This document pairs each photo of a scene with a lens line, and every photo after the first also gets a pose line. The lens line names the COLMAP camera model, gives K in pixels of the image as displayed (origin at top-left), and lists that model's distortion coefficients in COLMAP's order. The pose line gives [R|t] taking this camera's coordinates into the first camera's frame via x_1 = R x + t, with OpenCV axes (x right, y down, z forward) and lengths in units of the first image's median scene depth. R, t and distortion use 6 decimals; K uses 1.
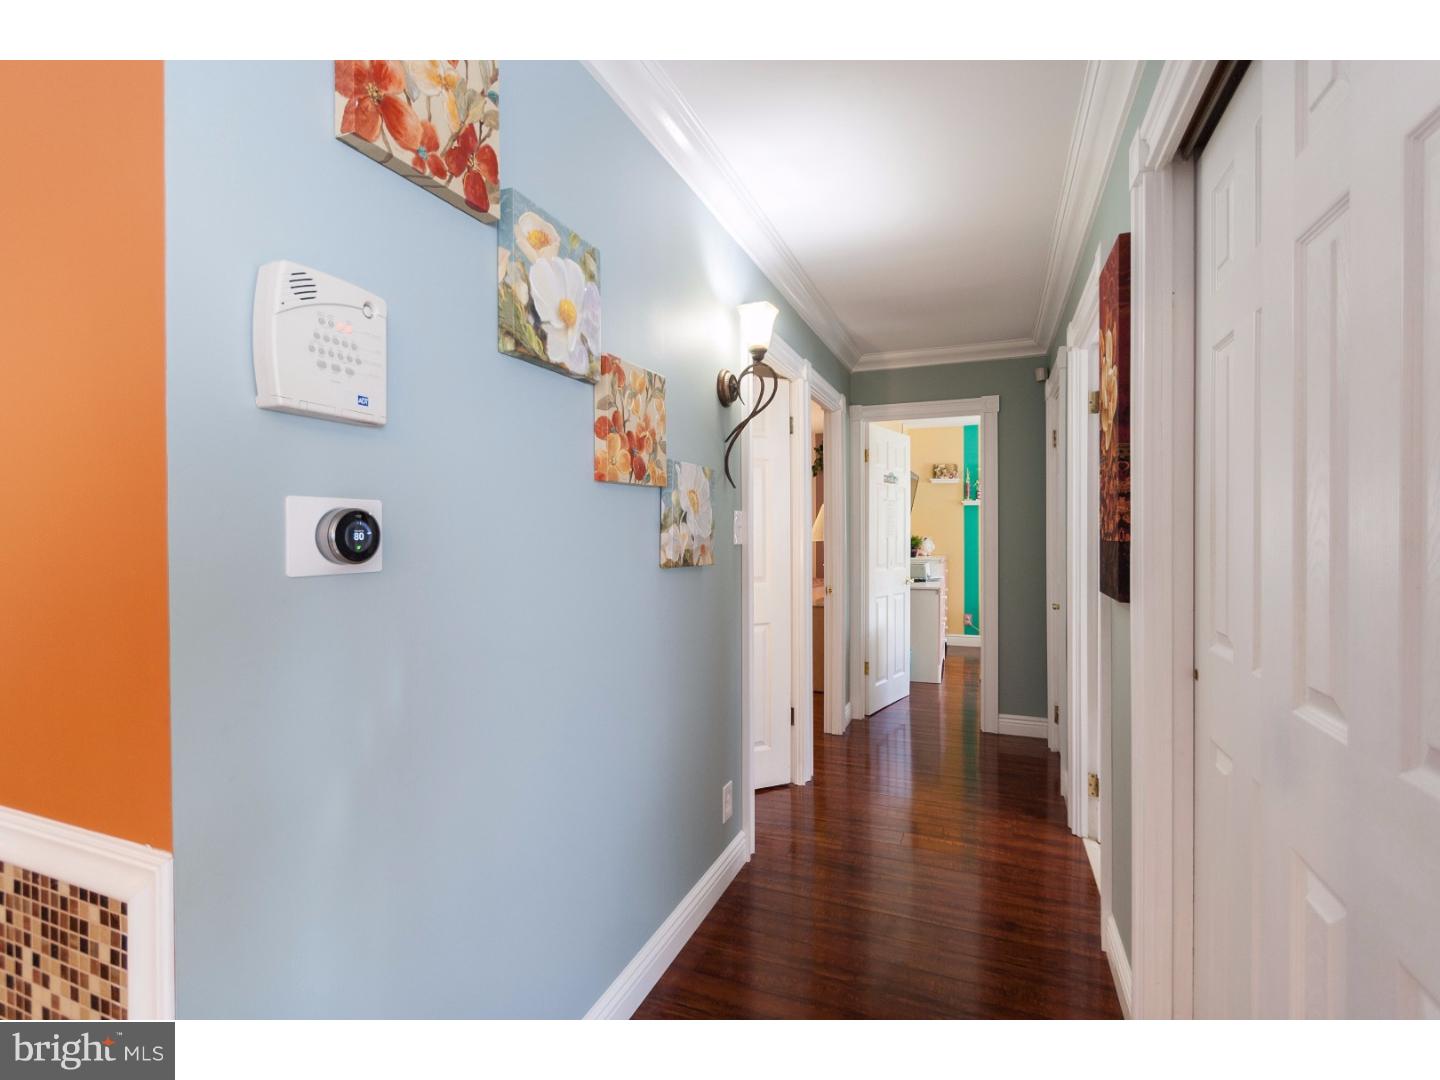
lens RADIAL K [[682.8, 0, 719.1], [0, 682.8, 537.4], [0, 0, 1]] dist [0.002507, -0.004999]
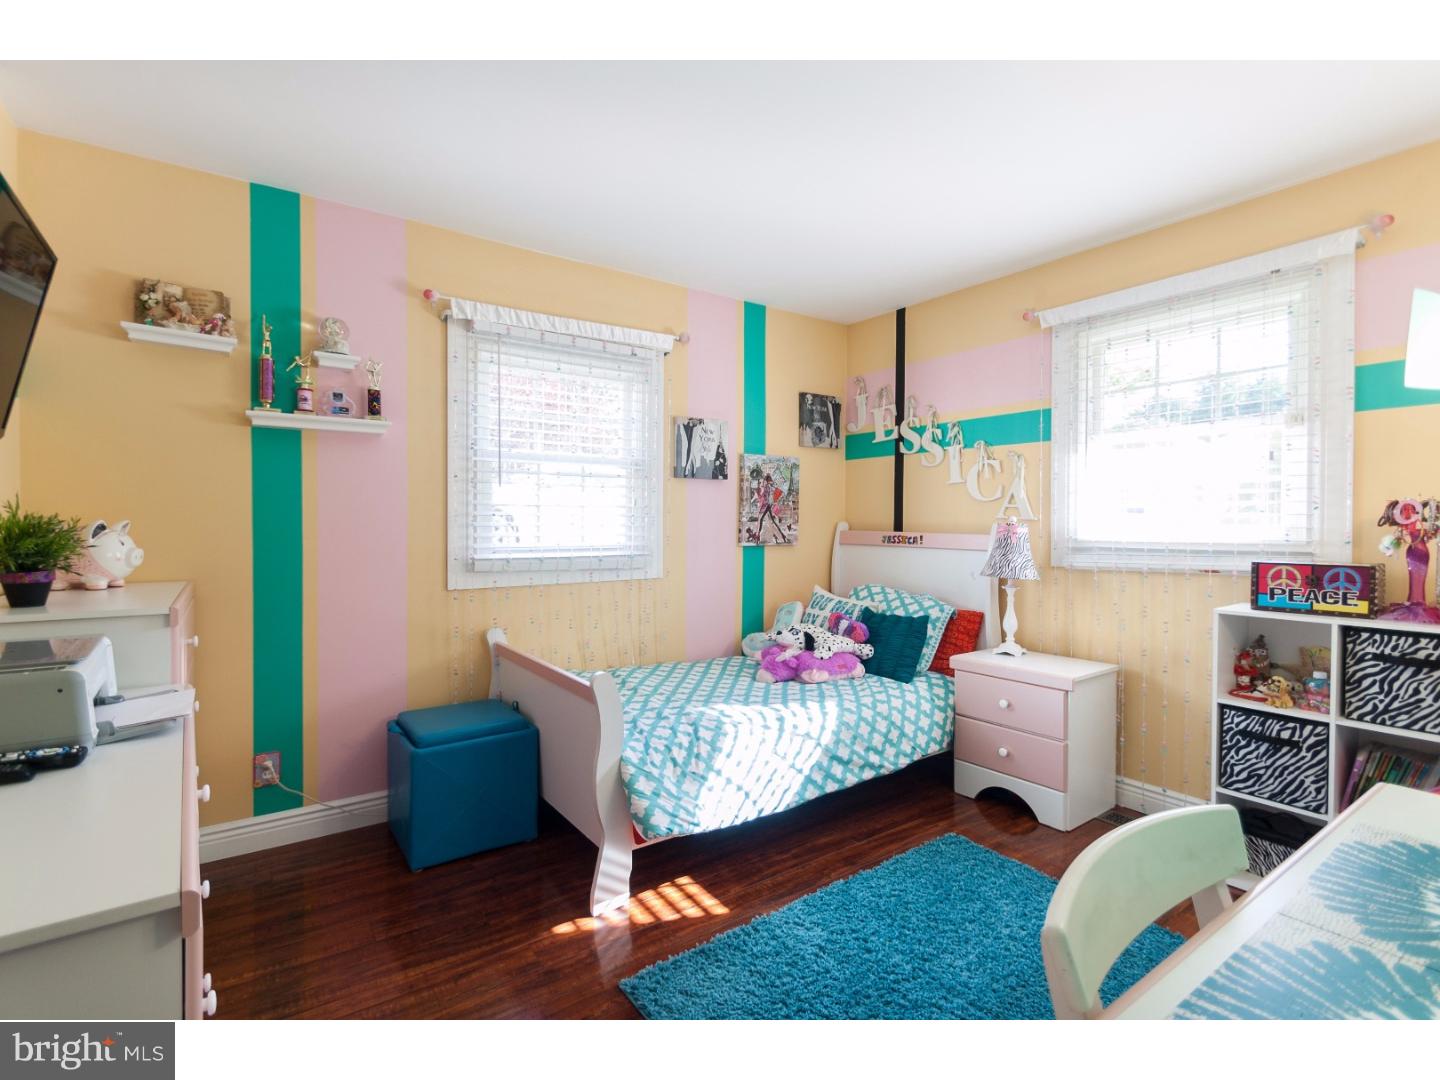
lens RADIAL K [[682.8, 0, 717.0], [0, 682.8, 533.0], [0, 0, 1]] dist [0.002507, -0.004999]
pose [[0.535315, -0.004341, 0.844642, 0.200574], [0.000437, 0.999988, 0.004862, 0.003105], [-0.844653, -0.002233, 0.535310, 0.635652]]
